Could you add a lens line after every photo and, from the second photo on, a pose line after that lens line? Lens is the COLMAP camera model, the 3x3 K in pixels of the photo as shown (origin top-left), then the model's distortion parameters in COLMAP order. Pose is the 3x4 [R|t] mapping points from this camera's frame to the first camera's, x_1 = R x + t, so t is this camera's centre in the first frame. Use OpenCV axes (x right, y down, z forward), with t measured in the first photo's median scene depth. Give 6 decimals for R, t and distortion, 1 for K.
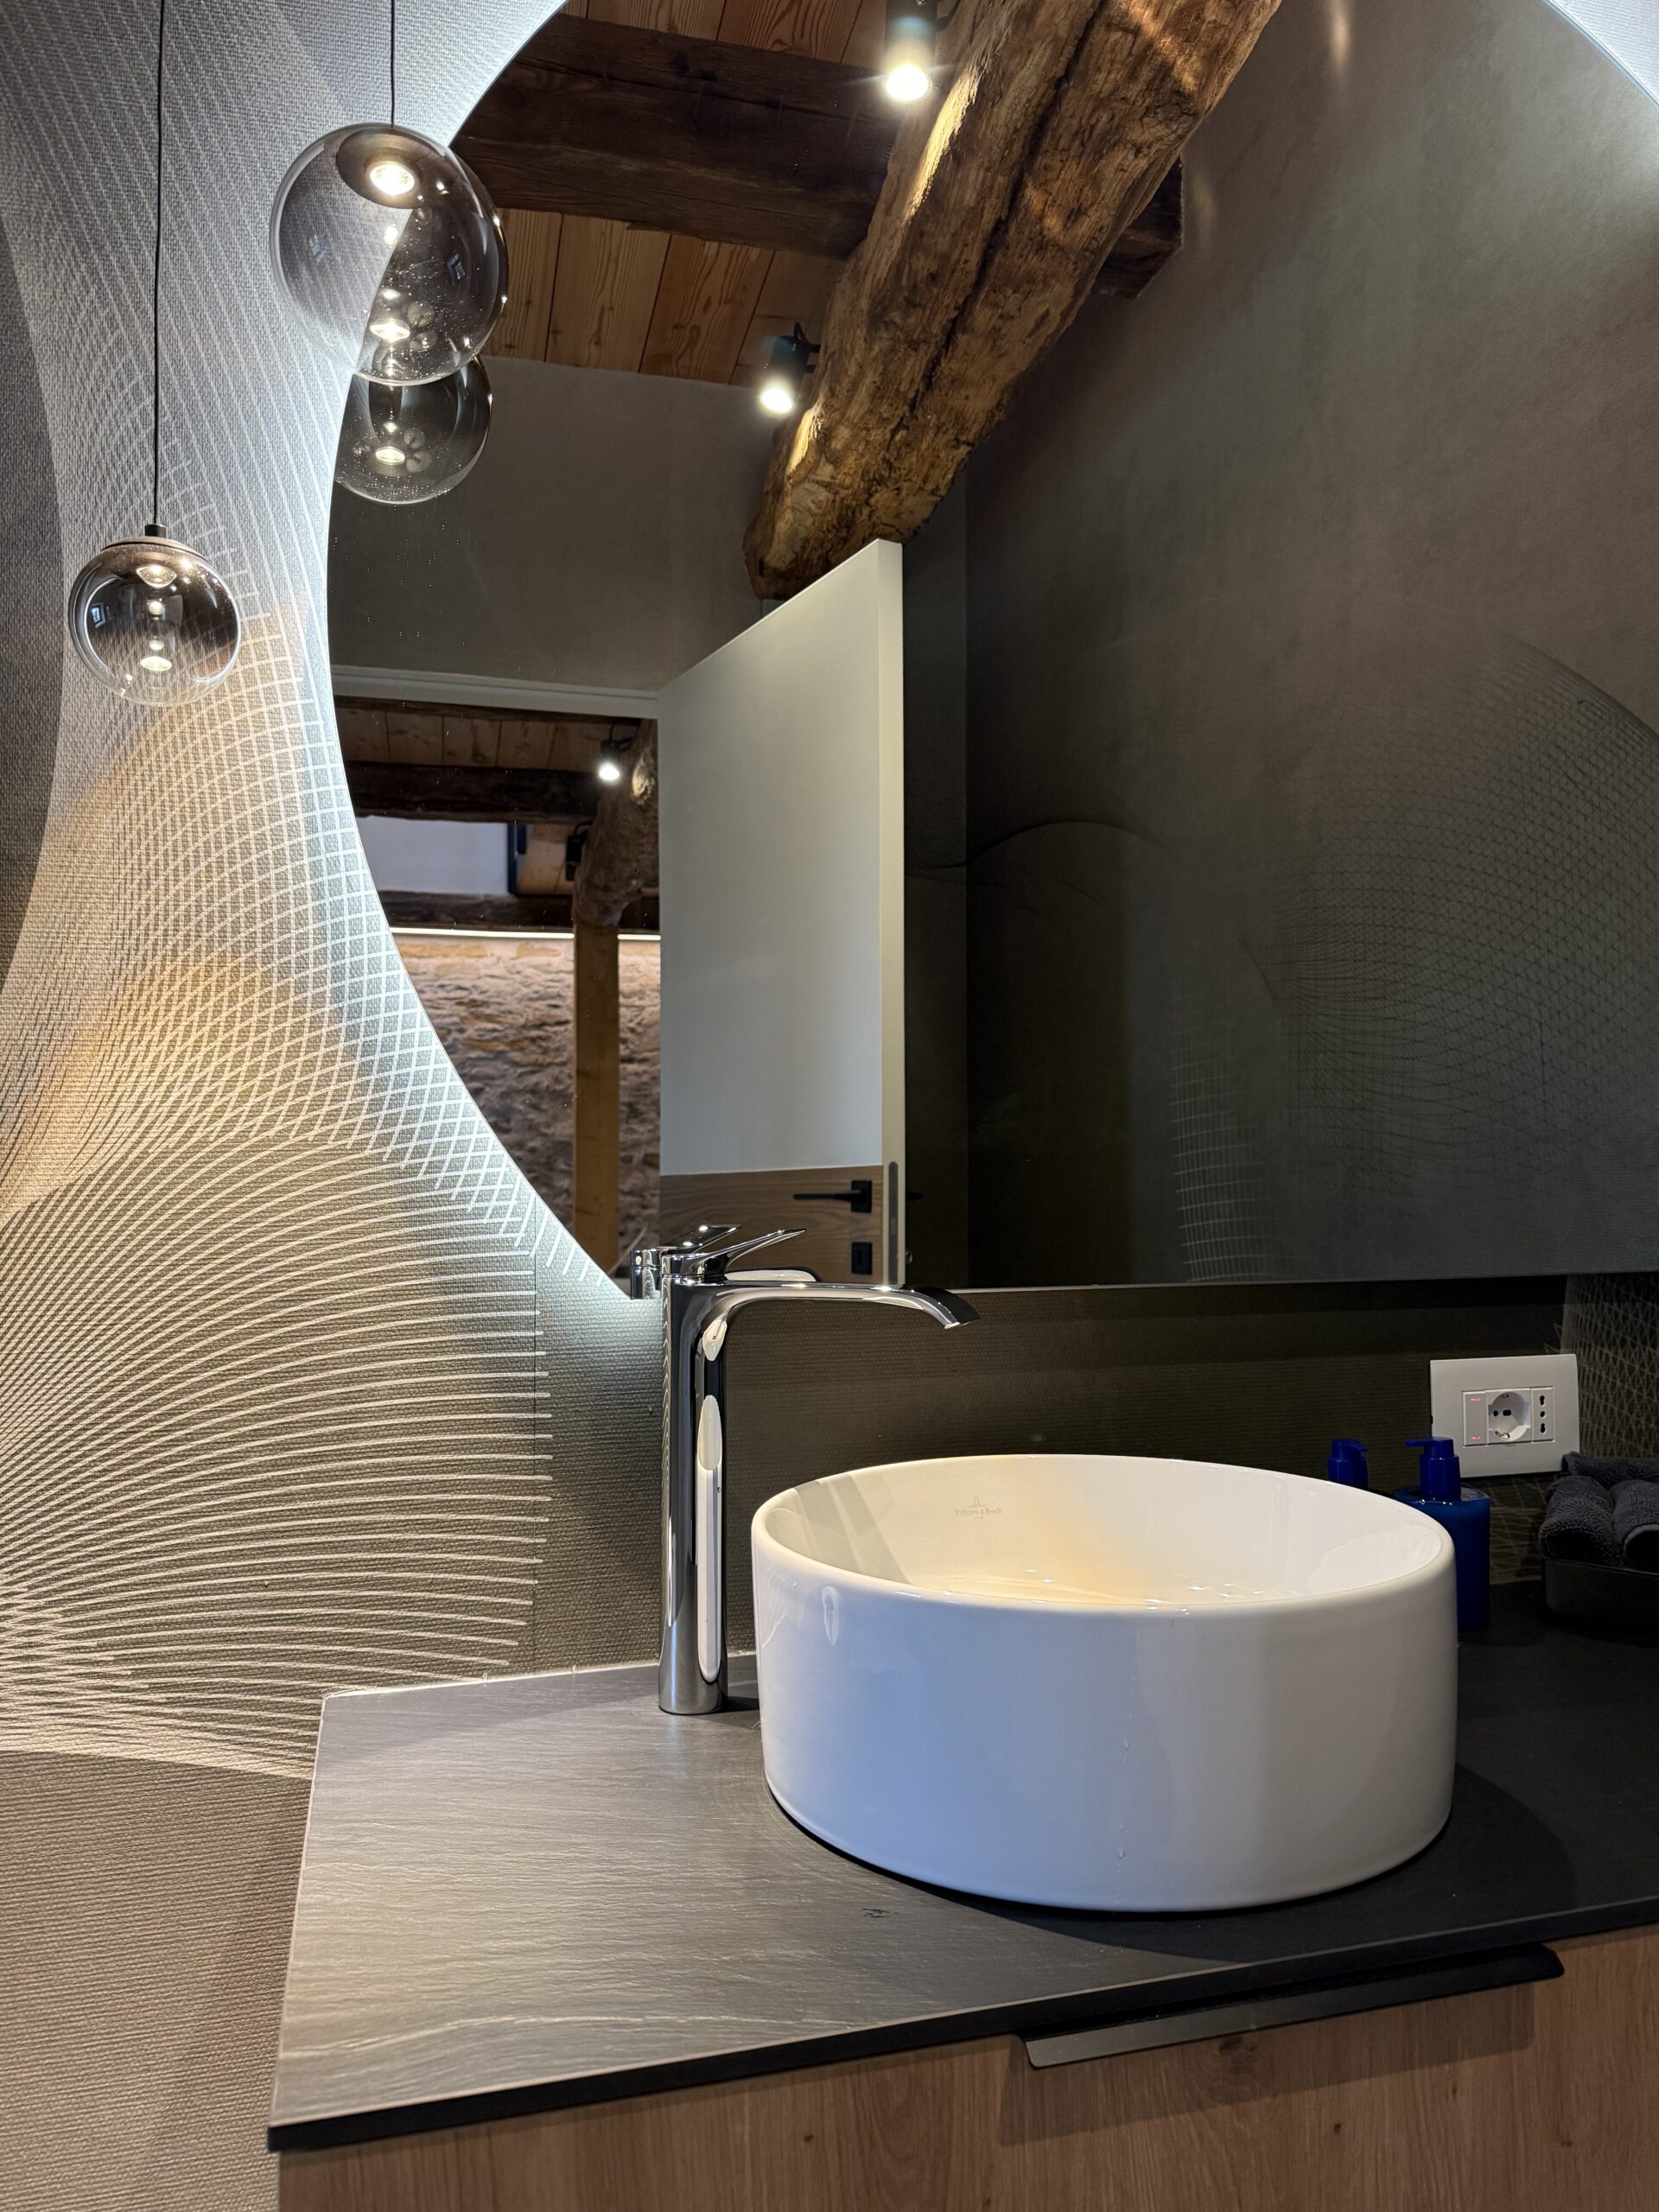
lens RADIAL K [[1556.5, 0, 846.9], [0, 1556.5, 1104.7], [0, 0, 1]] dist [0.052977, -0.062895]
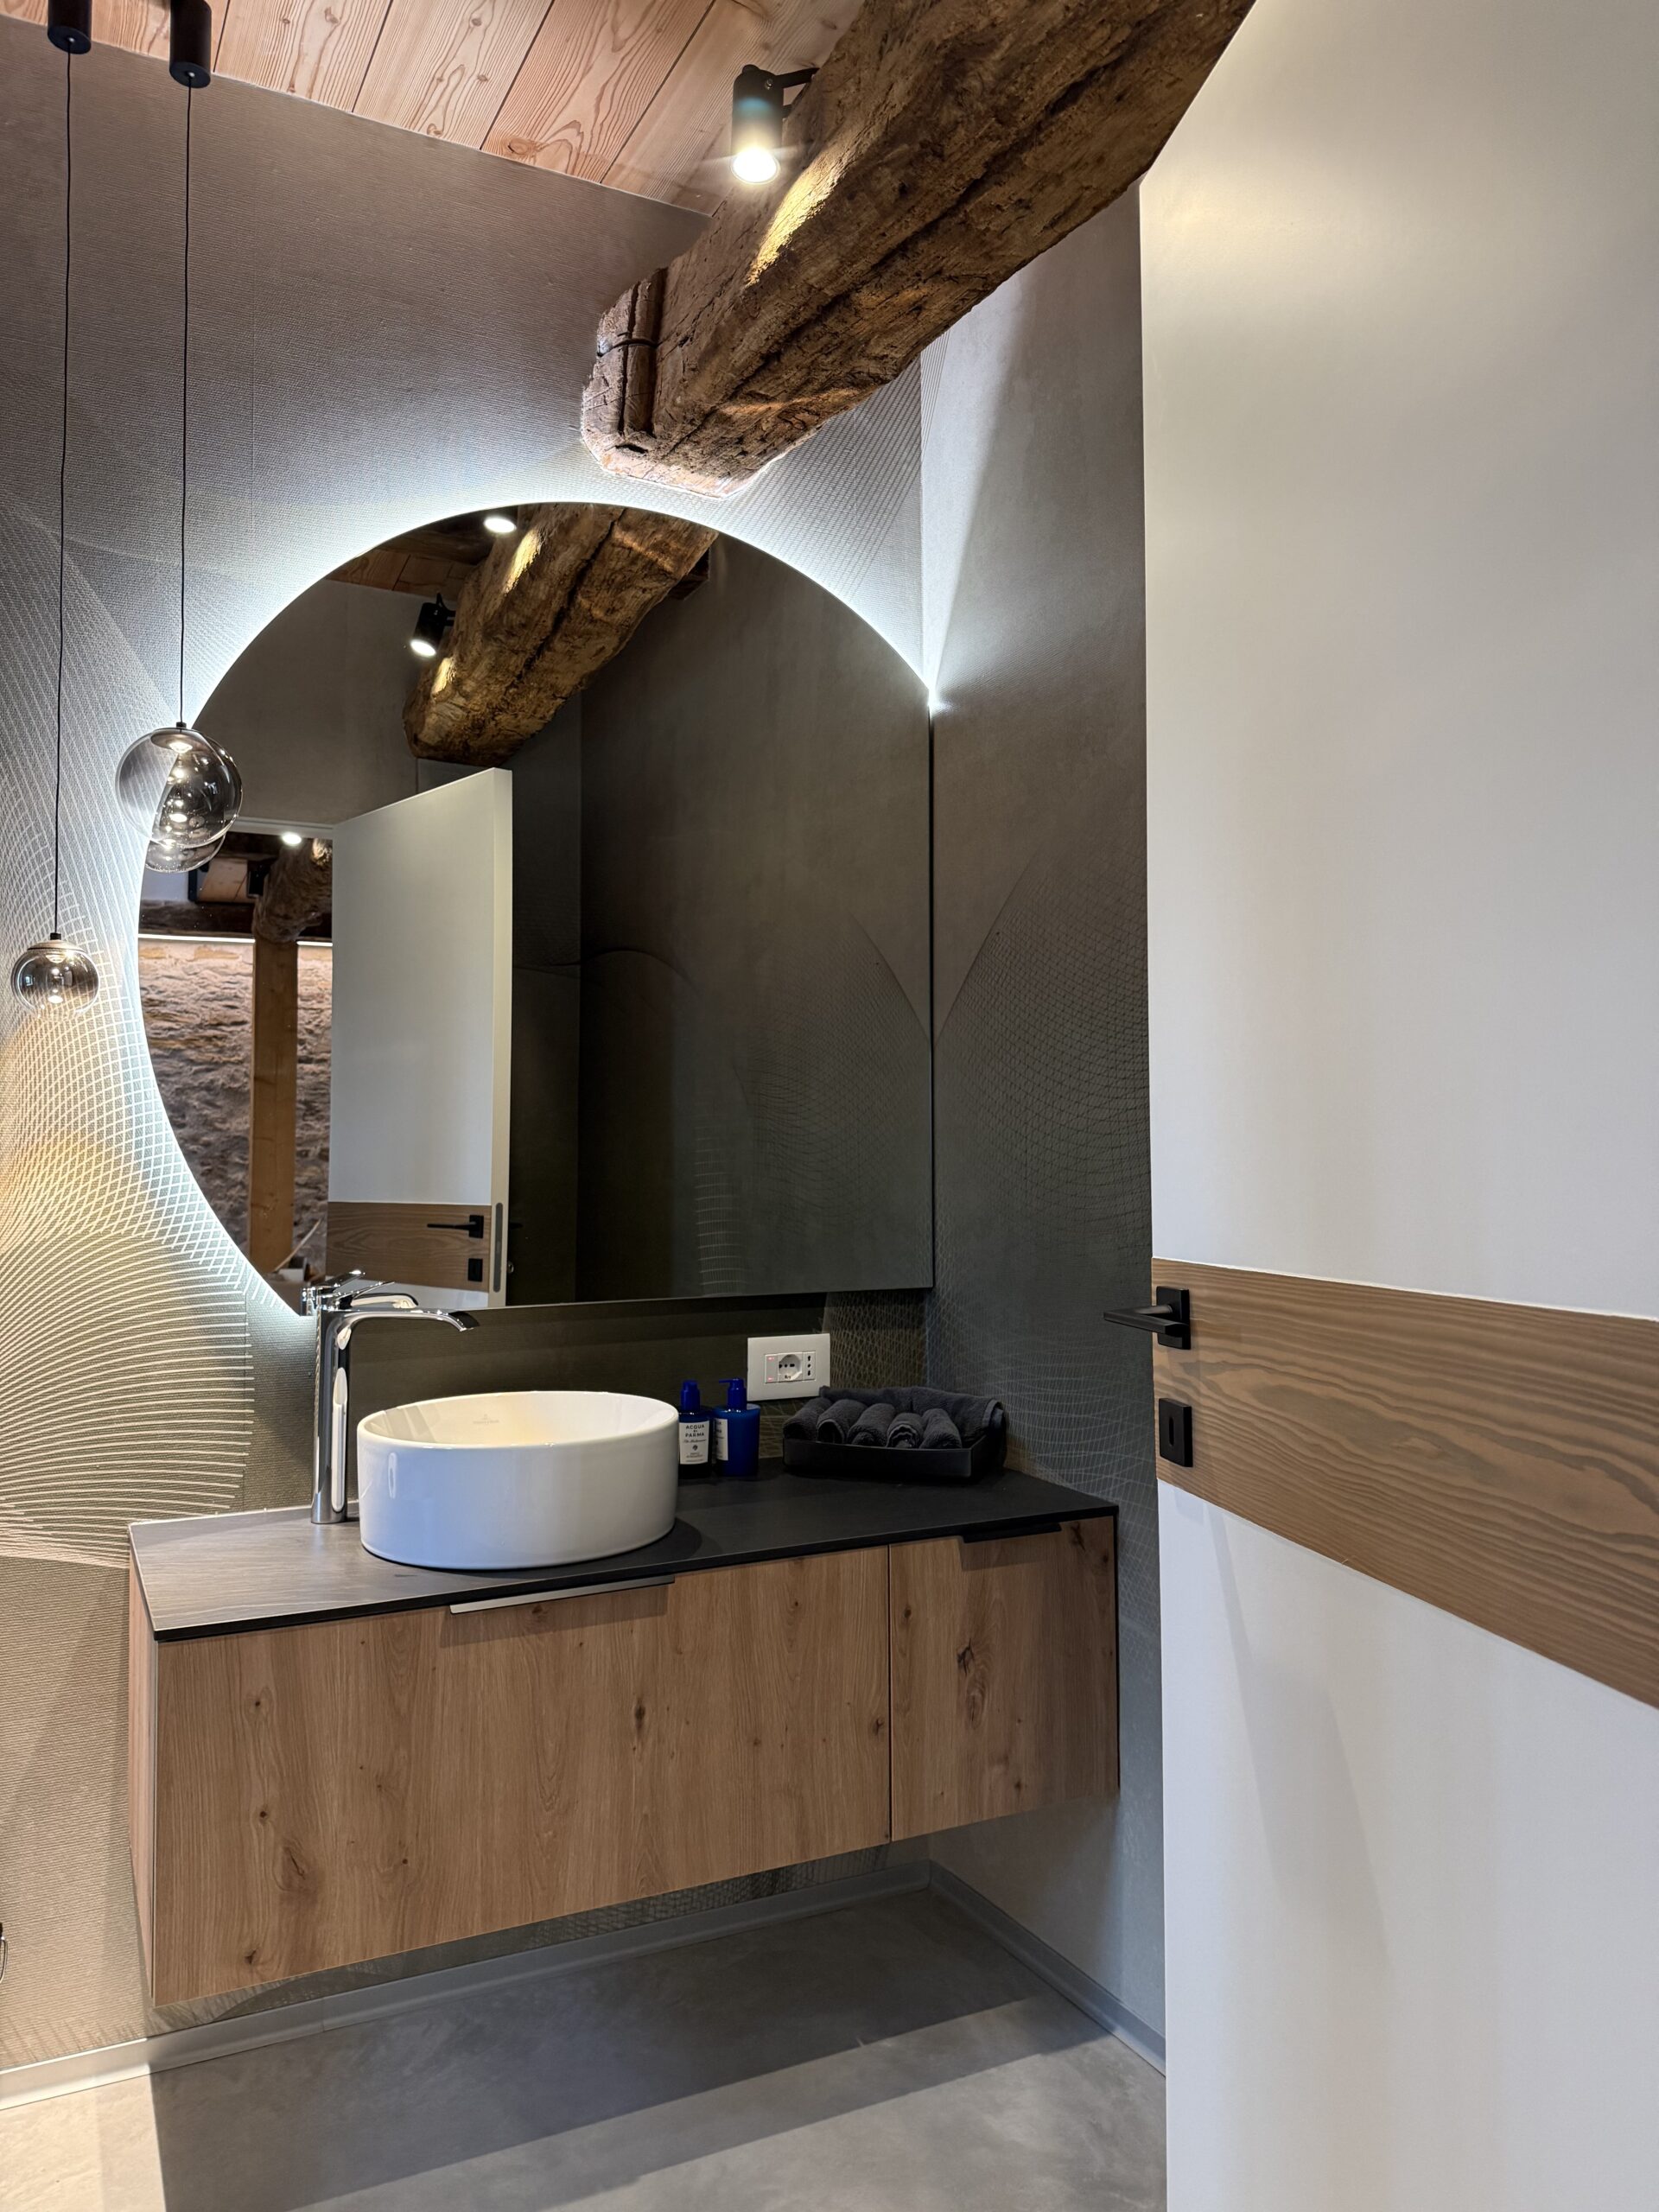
lens RADIAL K [[1556.5, 0, 826.1], [0, 1556.5, 1086.1], [0, 0, 1]] dist [0.052977, -0.062895]
pose [[0.983351, 0.017482, 0.180872, 0.144031], [-0.017905, 0.999839, 0.000708, -0.169963], [-0.180830, -0.003934, 0.983506, -1.002559]]
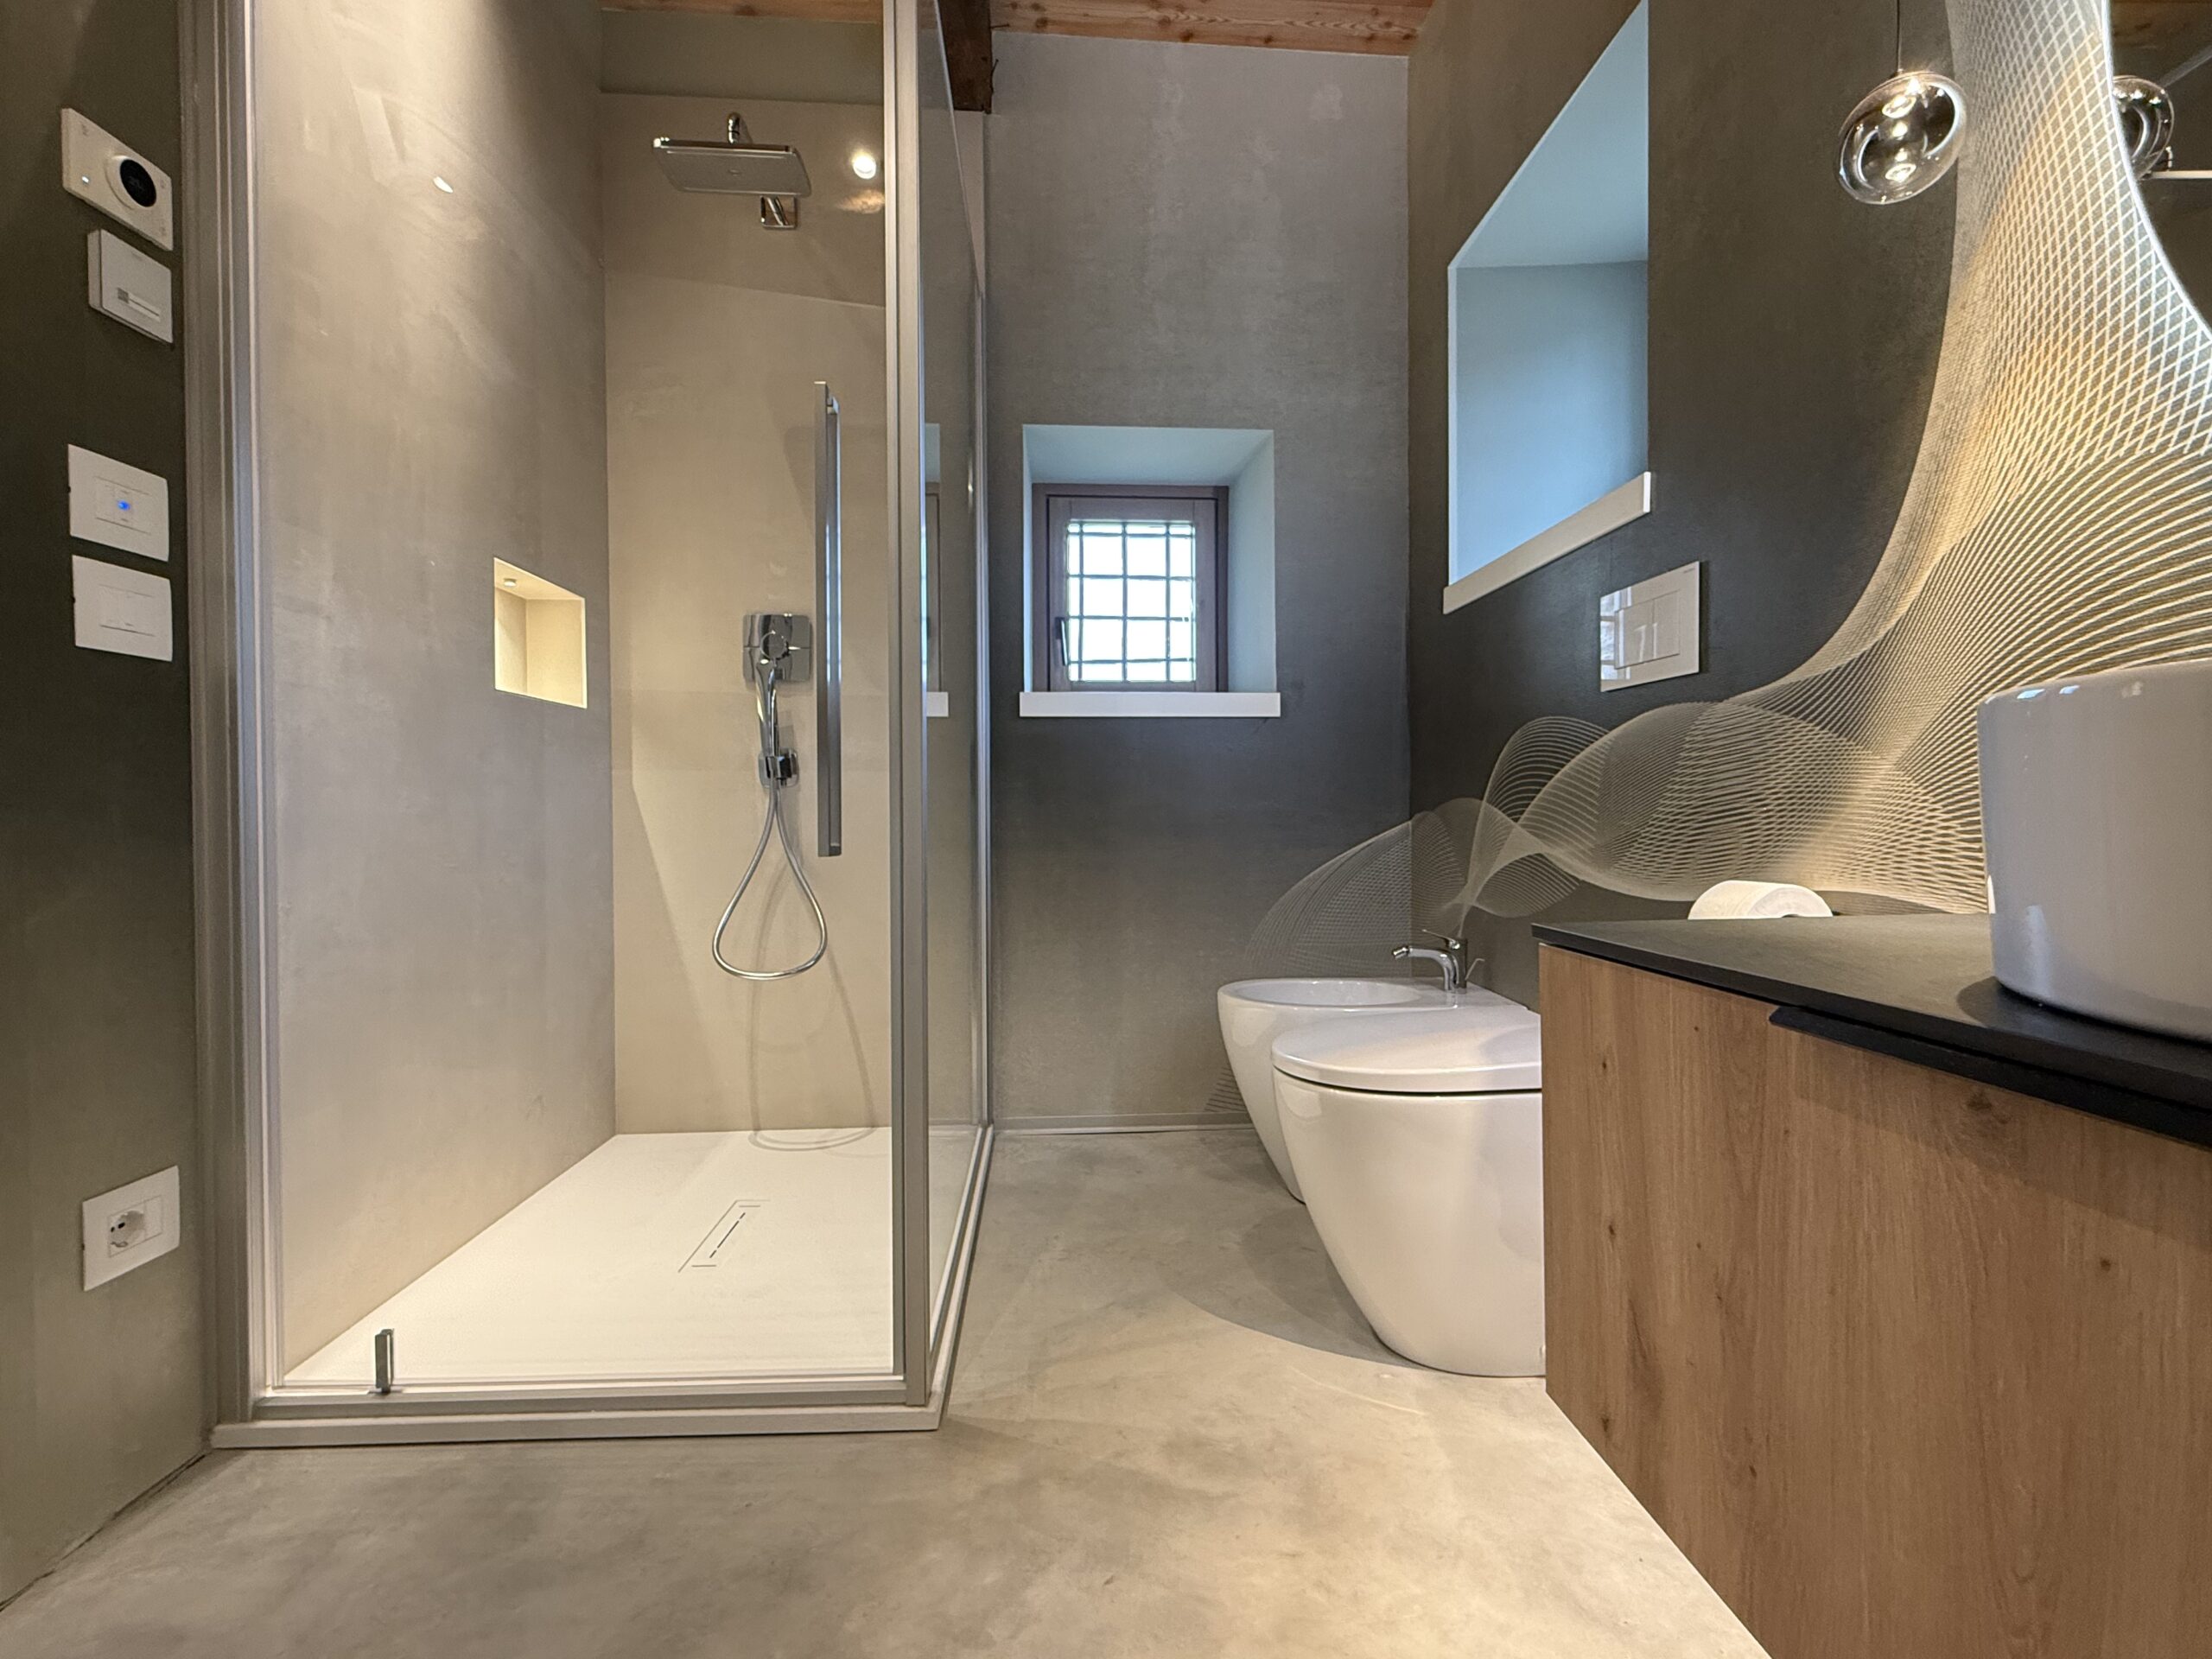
lens RADIAL K [[1028.8, 0, 1108.4], [0, 1028.8, 828.5], [0, 0, 1]] dist [-0.000423, -0.000514]
pose [[-0.219251, 0.029903, -0.975210, 0.599580], [0.067166, 0.997622, 0.015489, 0.241793], [0.973354, -0.062105, -0.220738, 0.398121]]
